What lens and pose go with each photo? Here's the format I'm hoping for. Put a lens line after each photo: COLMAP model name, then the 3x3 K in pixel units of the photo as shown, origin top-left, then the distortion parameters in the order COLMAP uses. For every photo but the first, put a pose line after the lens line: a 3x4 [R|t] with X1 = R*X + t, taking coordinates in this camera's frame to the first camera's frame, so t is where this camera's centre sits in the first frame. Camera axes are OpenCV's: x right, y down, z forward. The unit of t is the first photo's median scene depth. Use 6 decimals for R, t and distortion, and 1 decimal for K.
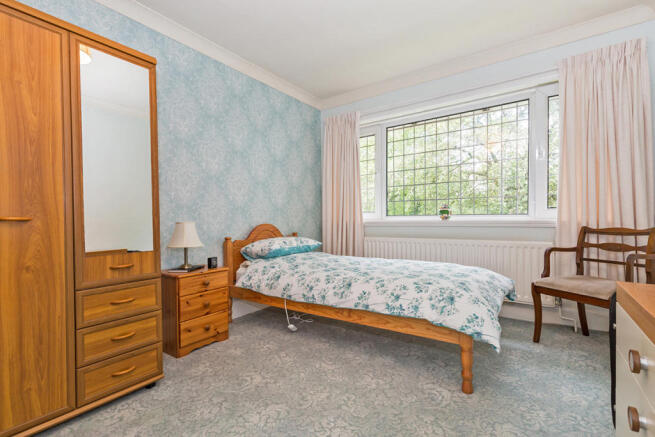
lens RADIAL K [[296.3, 0, 327.7], [0, 296.3, 218.6], [0, 0, 1]] dist [-0.004567, -0.001529]
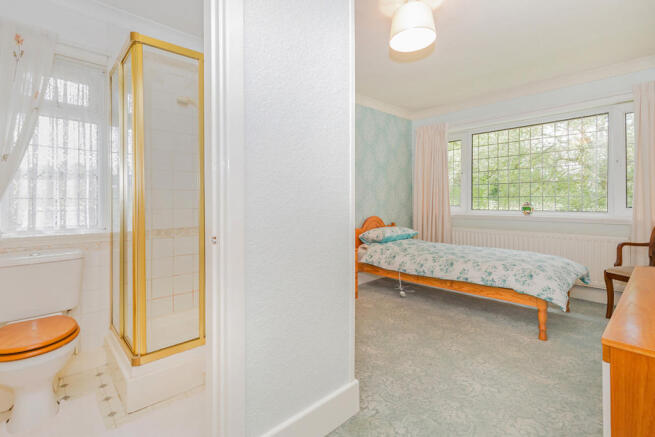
lens RADIAL K [[296.3, 0, 328.6], [0, 296.3, 199.8], [0, 0, 1]] dist [-0.004567, -0.001529]
pose [[0.976065, 0.003904, -0.217443, -0.171207], [-0.005298, 0.999969, -0.005828, -0.064625], [0.217413, 0.006840, 0.976056, -0.455665]]
